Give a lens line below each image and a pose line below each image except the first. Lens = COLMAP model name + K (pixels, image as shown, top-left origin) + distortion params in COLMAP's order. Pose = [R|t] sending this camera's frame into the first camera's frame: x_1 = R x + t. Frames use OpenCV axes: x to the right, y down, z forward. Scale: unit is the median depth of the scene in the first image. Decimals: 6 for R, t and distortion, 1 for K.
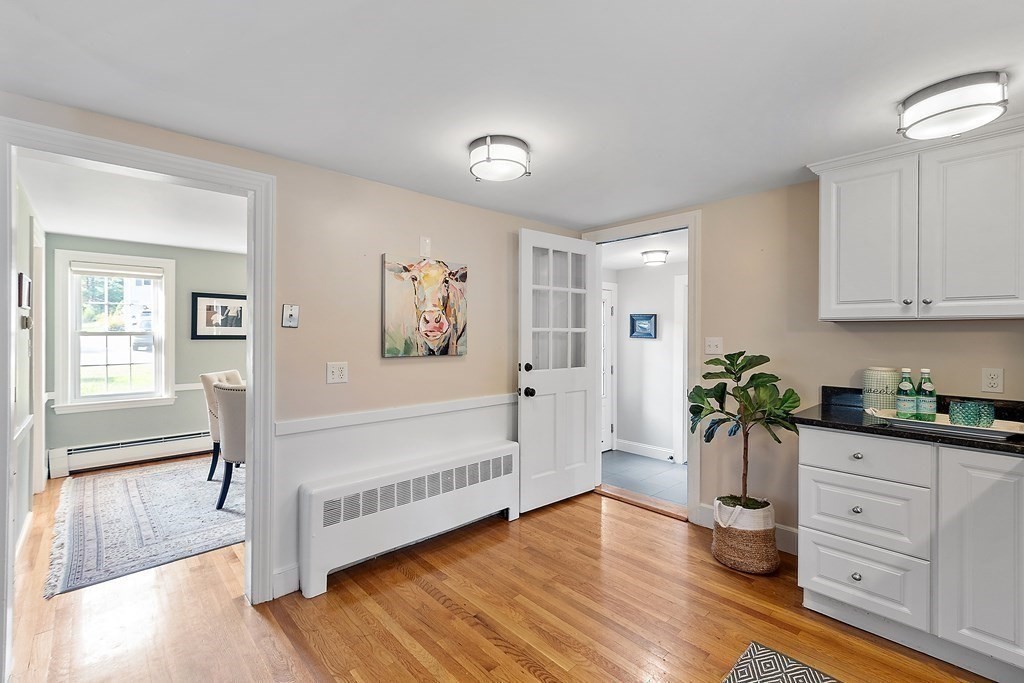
lens RADIAL K [[455.8, 0, 491.4], [0, 455.8, 333.2], [0, 0, 1]] dist [-0.000262, -0.000167]
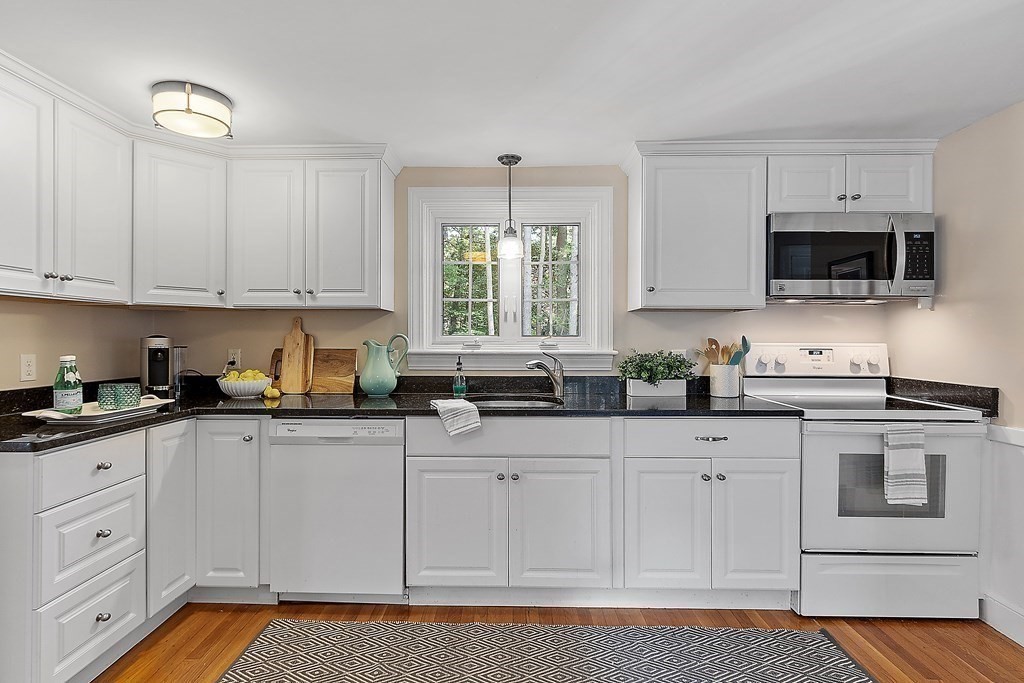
lens RADIAL K [[511.2, 0, 512.0], [0, 511.2, 341.5], [0, 0, 1]] dist [0.000778, -0.000130]
pose [[-0.745114, -0.009966, 0.666862, -0.231725], [-0.003681, 0.999935, 0.010831, 0.027099], [-0.666926, 0.005615, -0.745102, 0.842499]]
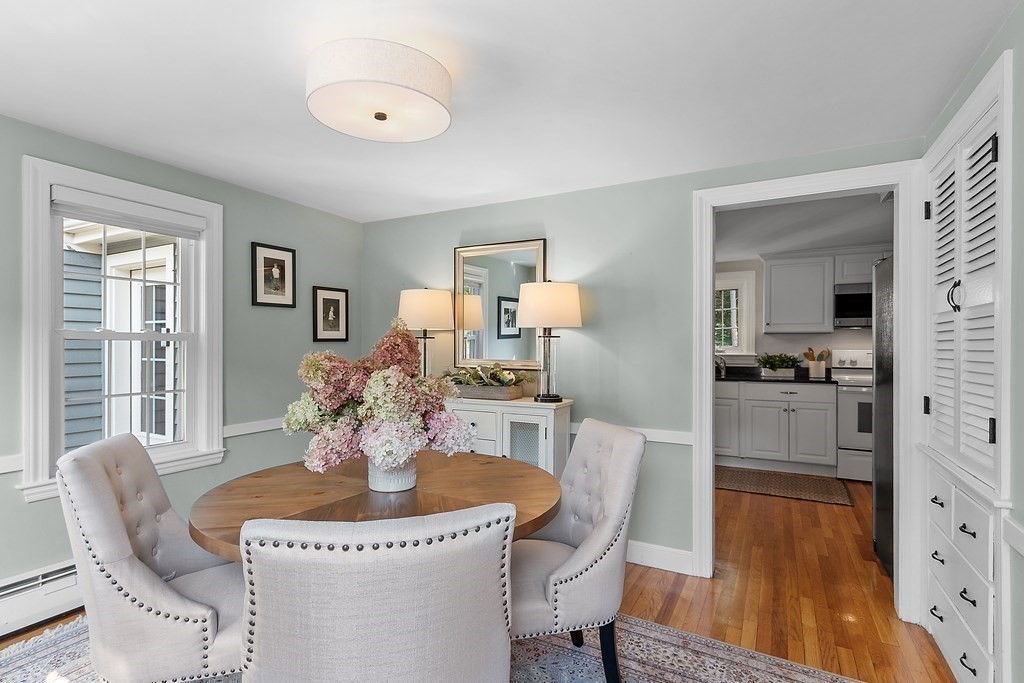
lens RADIAL K [[498.7, 0, 511.8], [0, 498.7, 345.2], [0, 0, 1]] dist [0.000013, 0.000039]
pose [[-0.362176, -0.003060, 0.932105, -1.237988], [-0.001564, 0.999995, 0.002675, 0.017934], [-0.932108, -0.000490, -0.362179, 1.594121]]
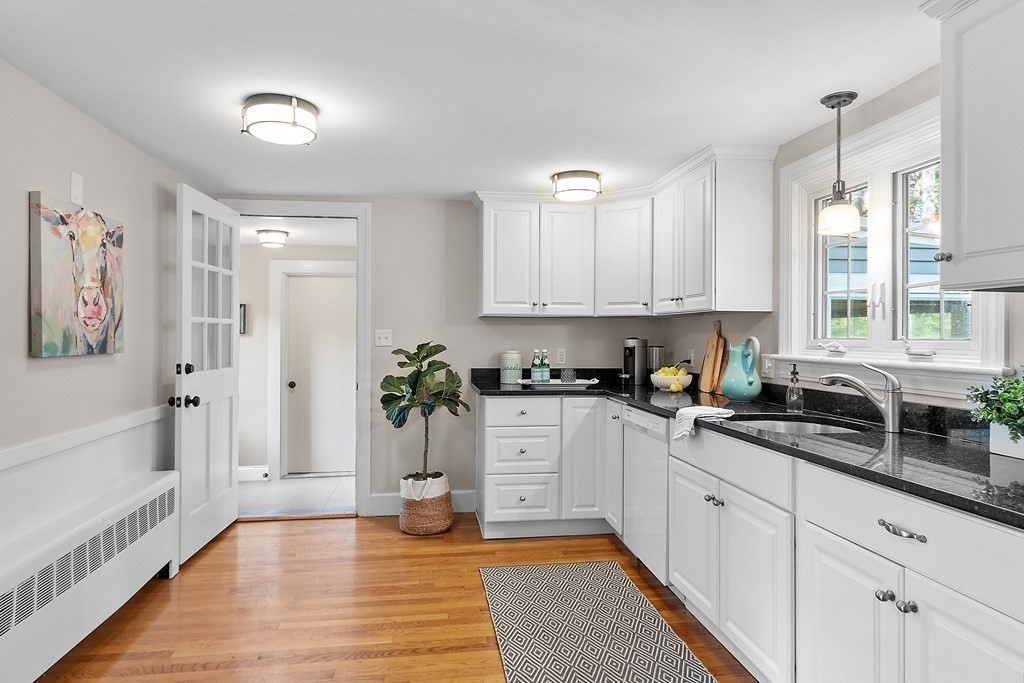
lens RADIAL K [[612.6, 0, 510.0], [0, 612.6, 334.5], [0, 0, 1]] dist [0.001004, -0.000353]
pose [[0.549315, -0.001681, 0.835614, -0.562371], [-0.000704, 0.999997, 0.002474, 0.017759], [-0.835615, -0.001947, 0.549312, -0.001798]]
